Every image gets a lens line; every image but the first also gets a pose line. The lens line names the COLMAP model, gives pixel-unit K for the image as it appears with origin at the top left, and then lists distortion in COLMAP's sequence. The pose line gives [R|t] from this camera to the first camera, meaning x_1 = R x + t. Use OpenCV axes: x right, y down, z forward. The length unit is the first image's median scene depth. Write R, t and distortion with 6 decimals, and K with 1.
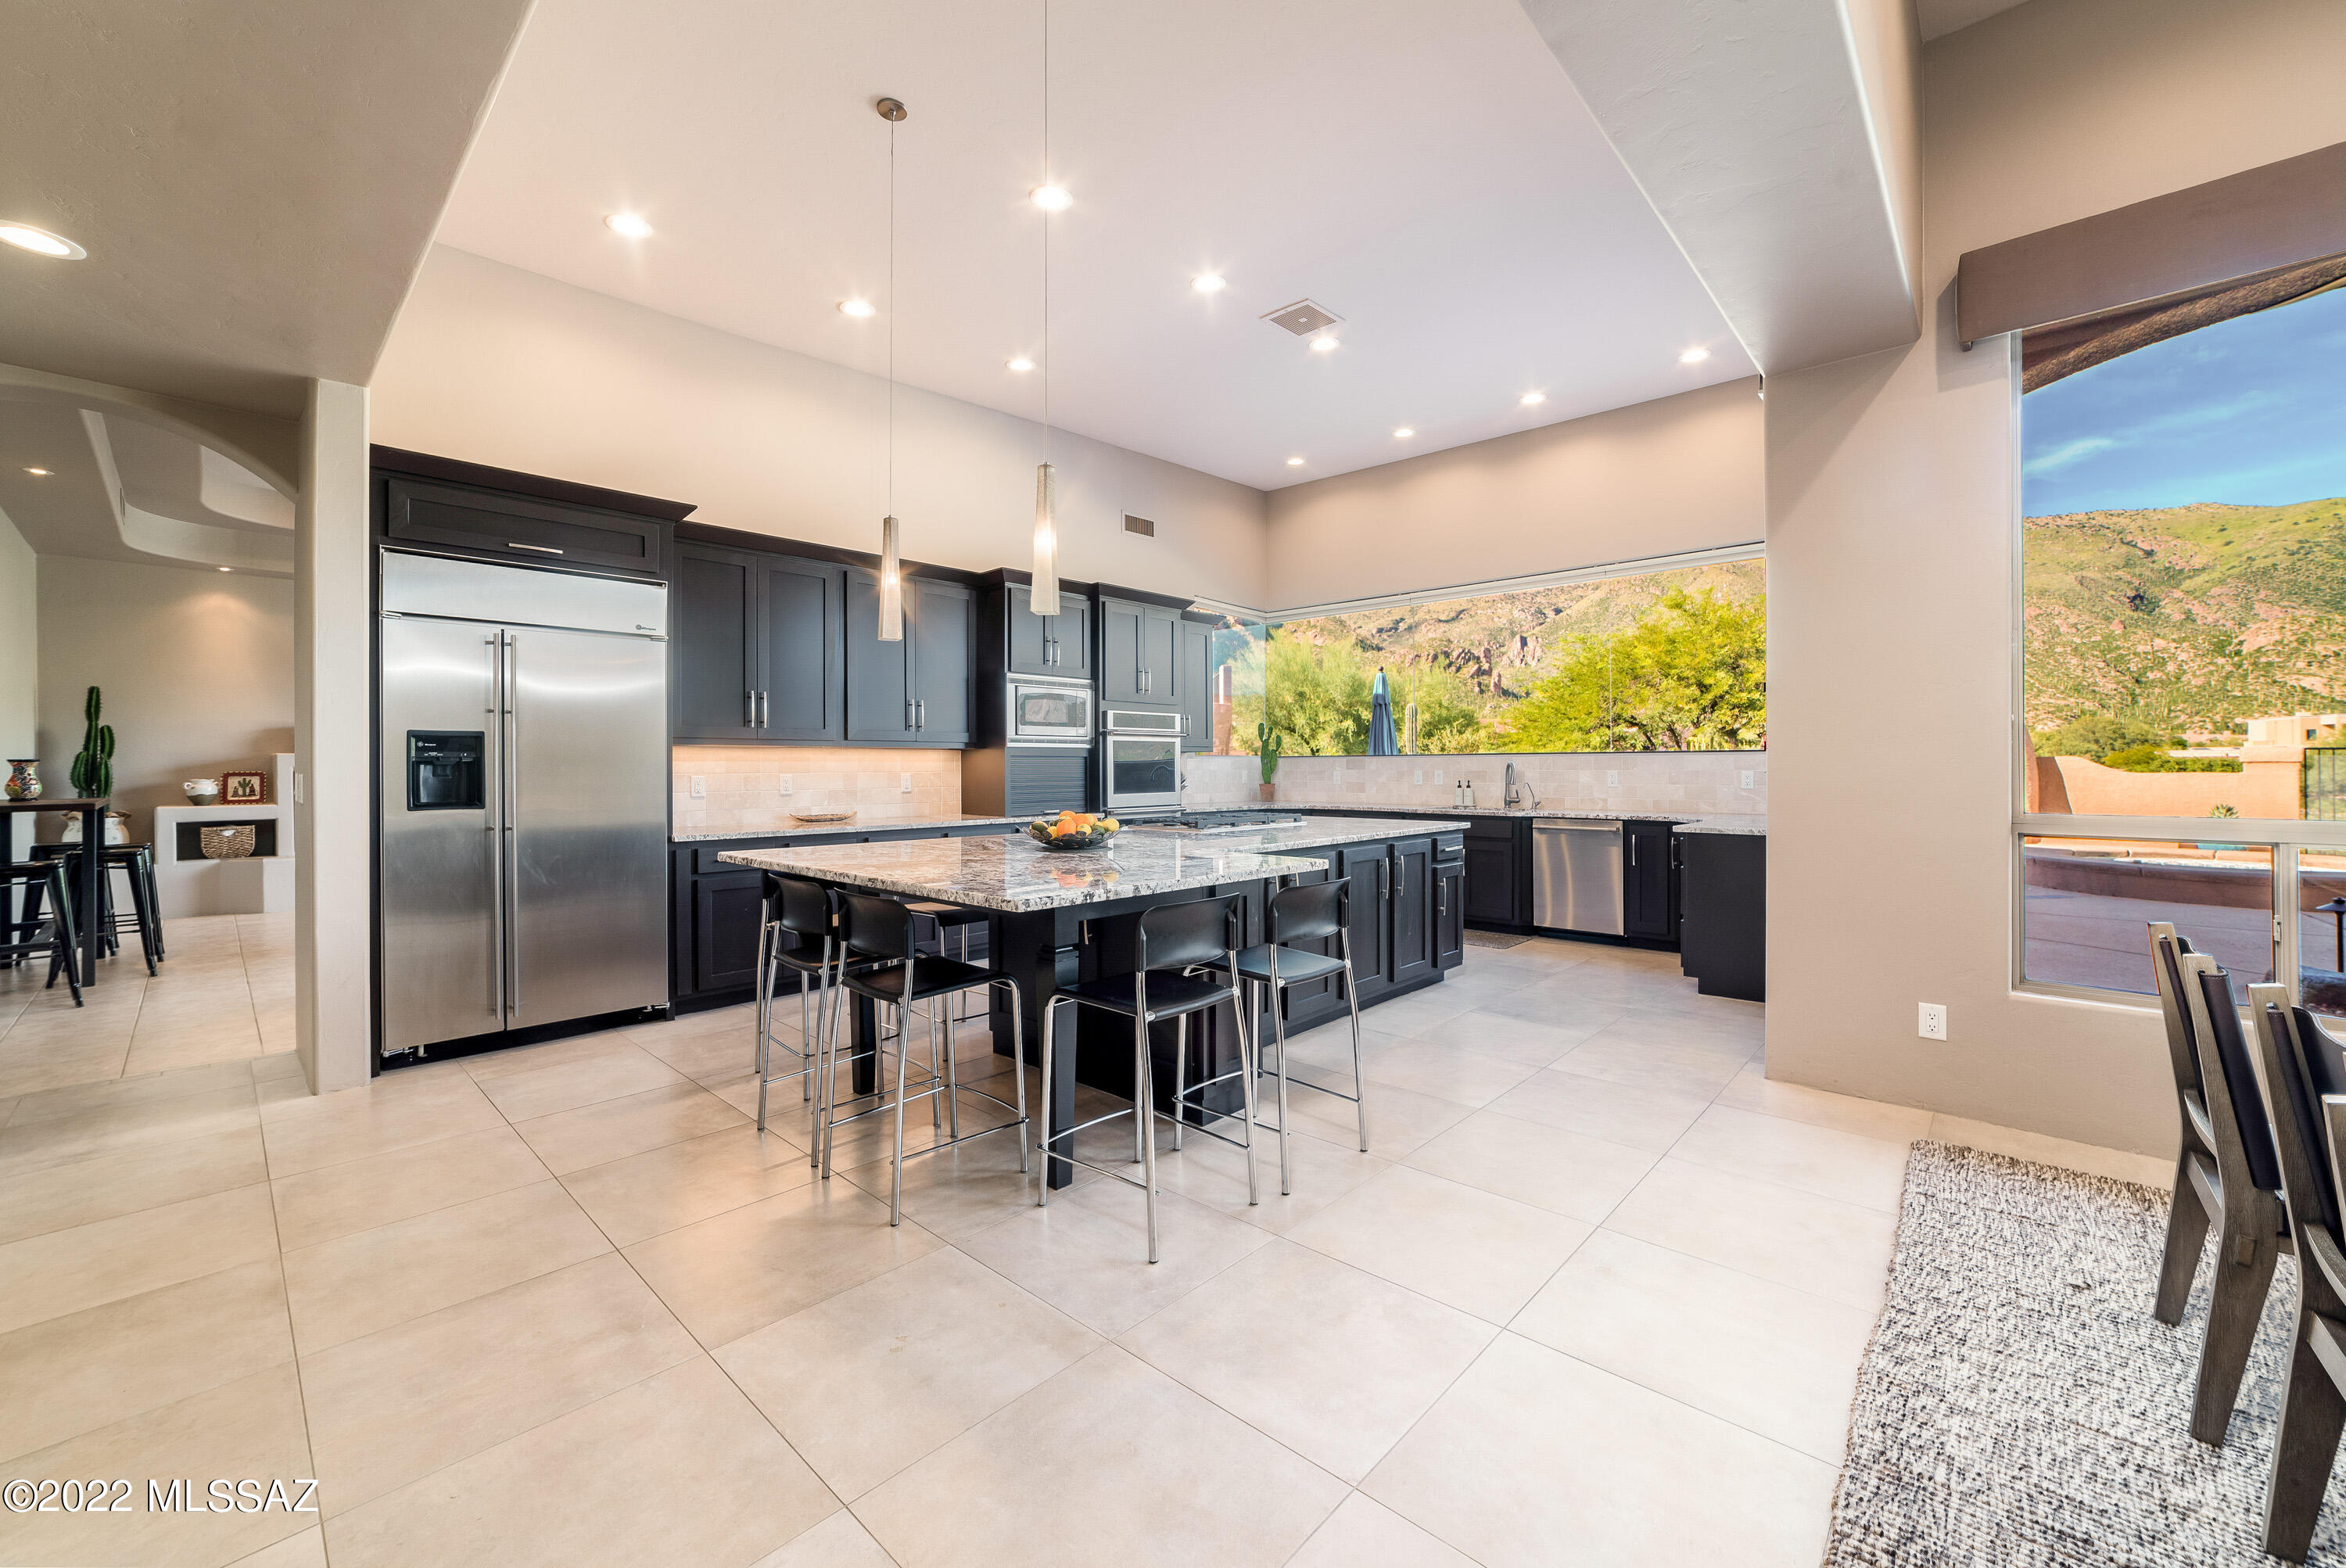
lens RADIAL K [[918.4, 0, 1164.6], [0, 918.4, 763.5], [0, 0, 1]] dist [-0.025747, 0.008781]
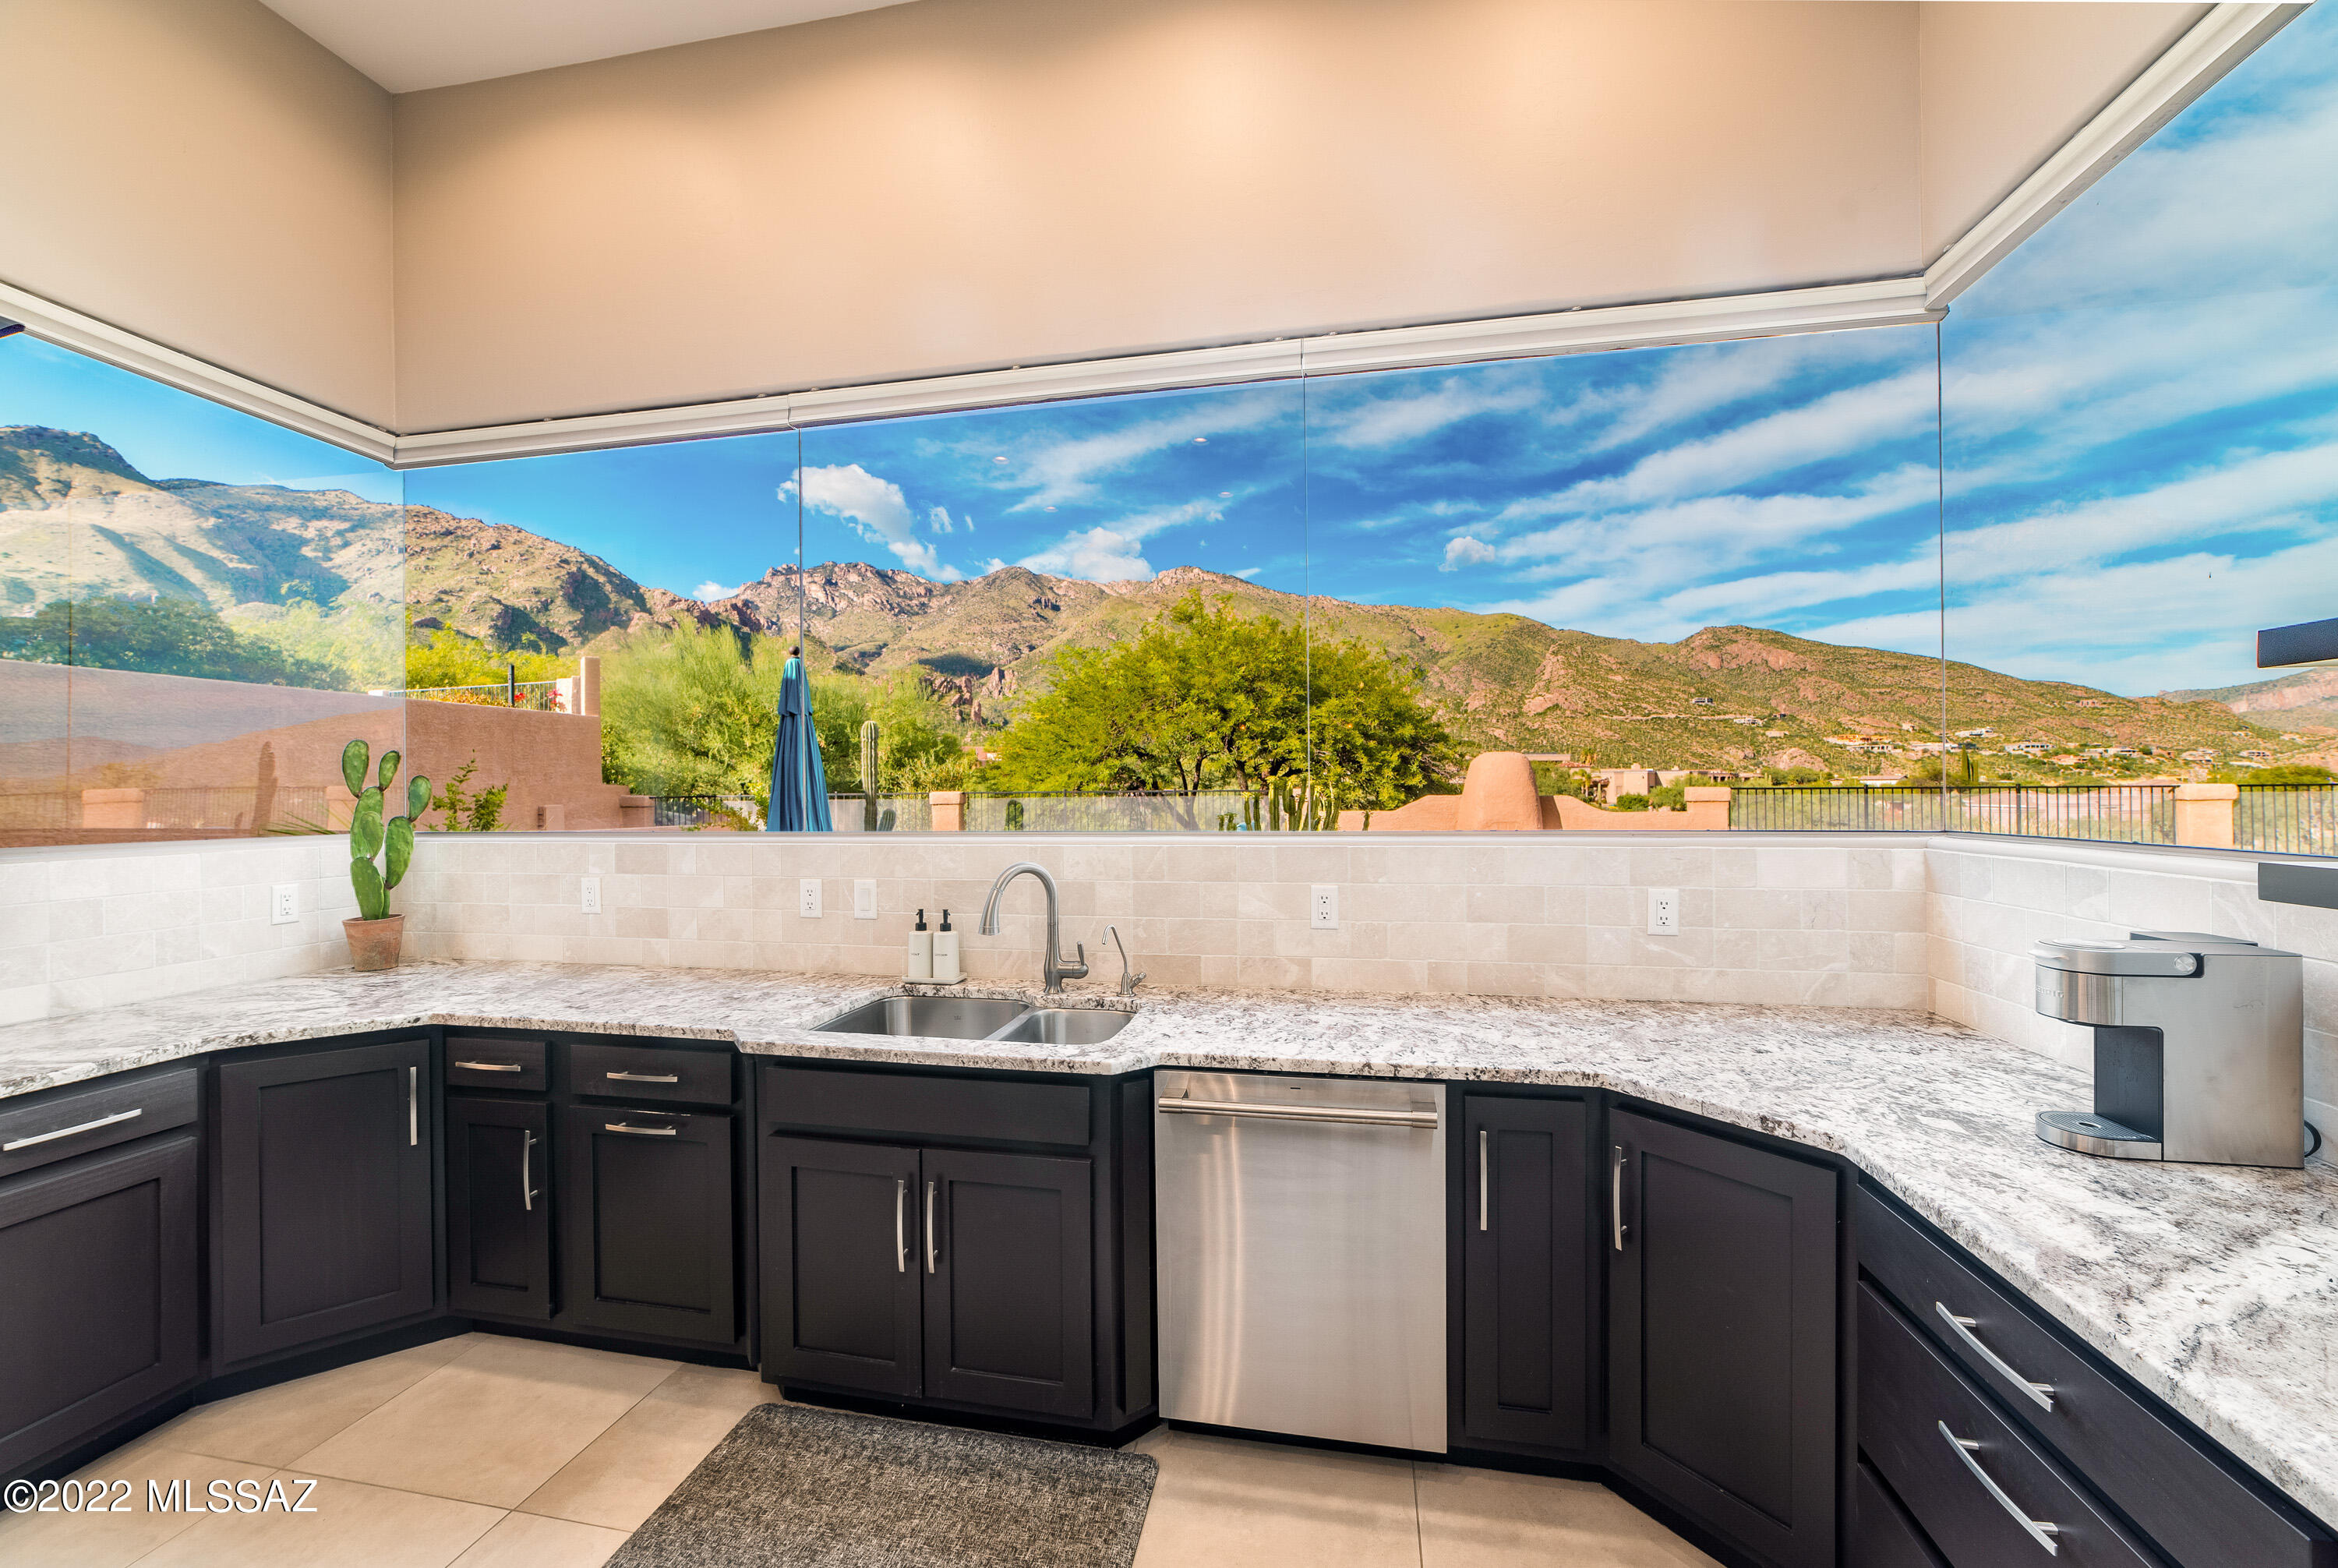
lens RADIAL K [[908.7, 0, 1176.3], [0, 908.7, 788.2], [0, 0, 1]] dist [-0.032170, 0.014478]
pose [[0.845193, -0.004737, 0.534440, 0.240200], [0.005357, 0.999986, 0.000391, -0.032056], [-0.534434, 0.002532, 0.845206, 0.715391]]
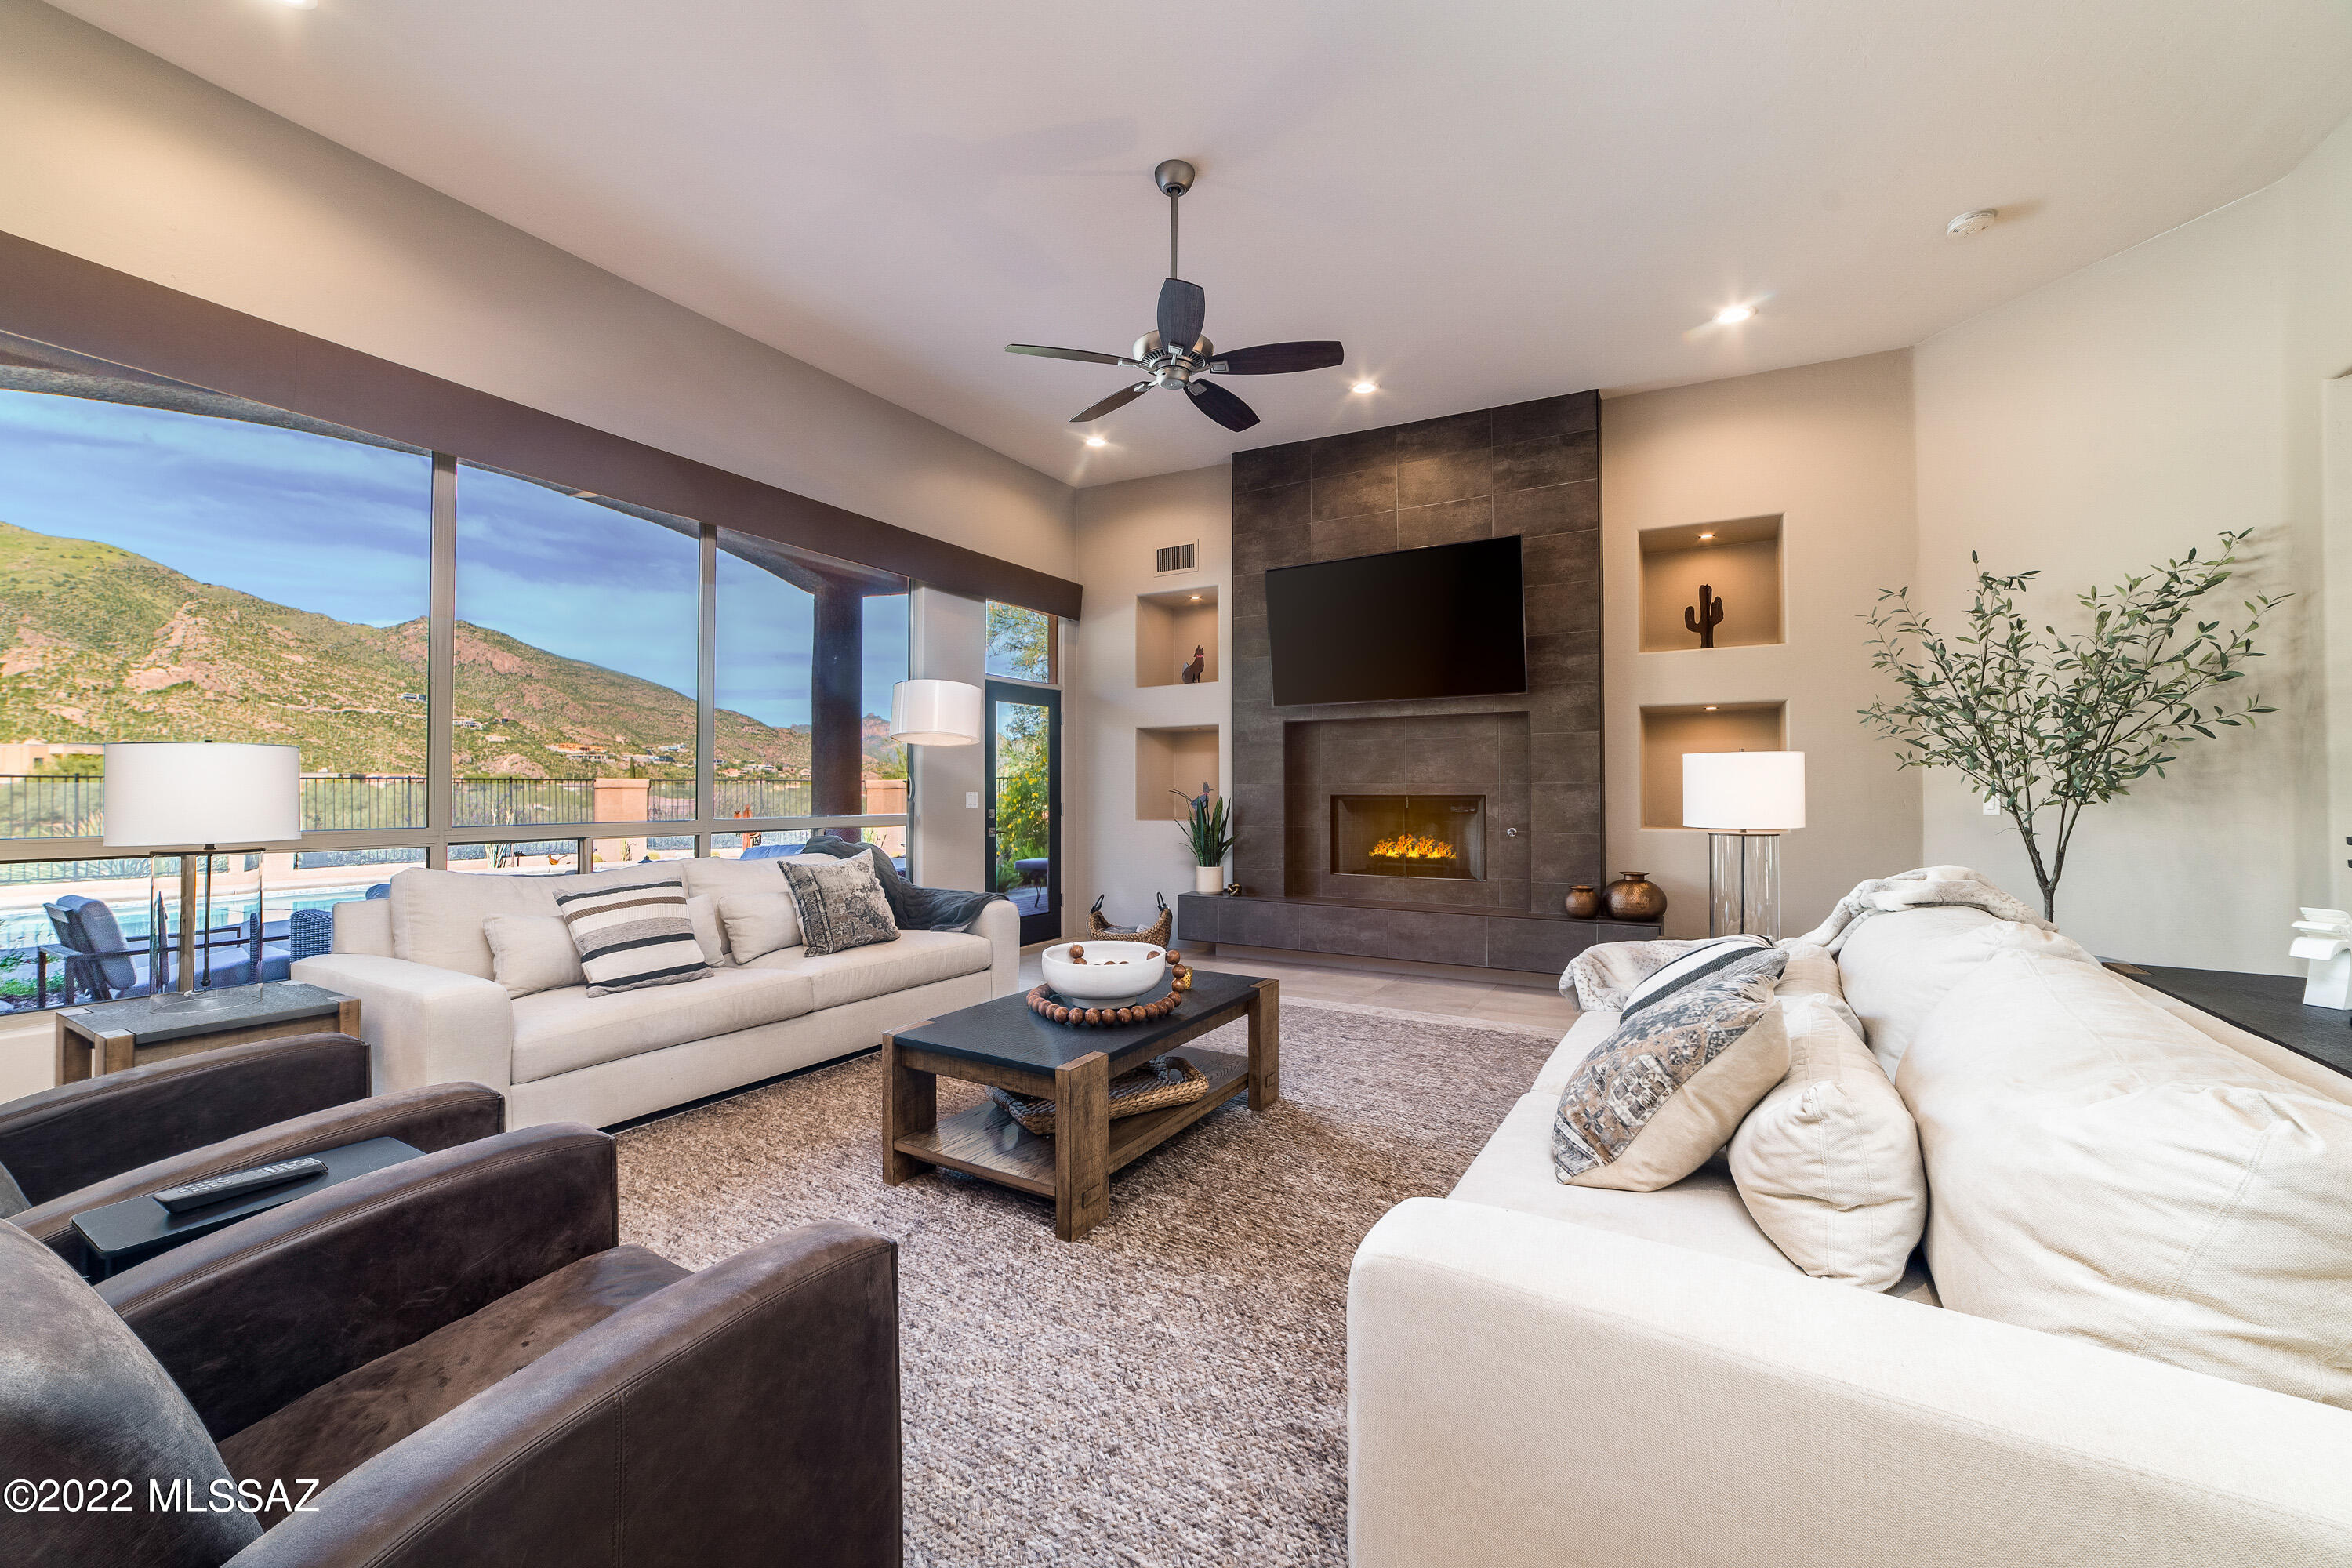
lens RADIAL K [[903.7, 0, 1166.0], [0, 903.7, 775.5], [0, 0, 1]] dist [-0.025885, 0.008735]
pose [[-0.221332, 0.016892, 0.975052, 0.279126], [0.000325, 0.999851, -0.017248, 0.001369], [-0.975198, -0.003501, -0.221305, -0.351953]]
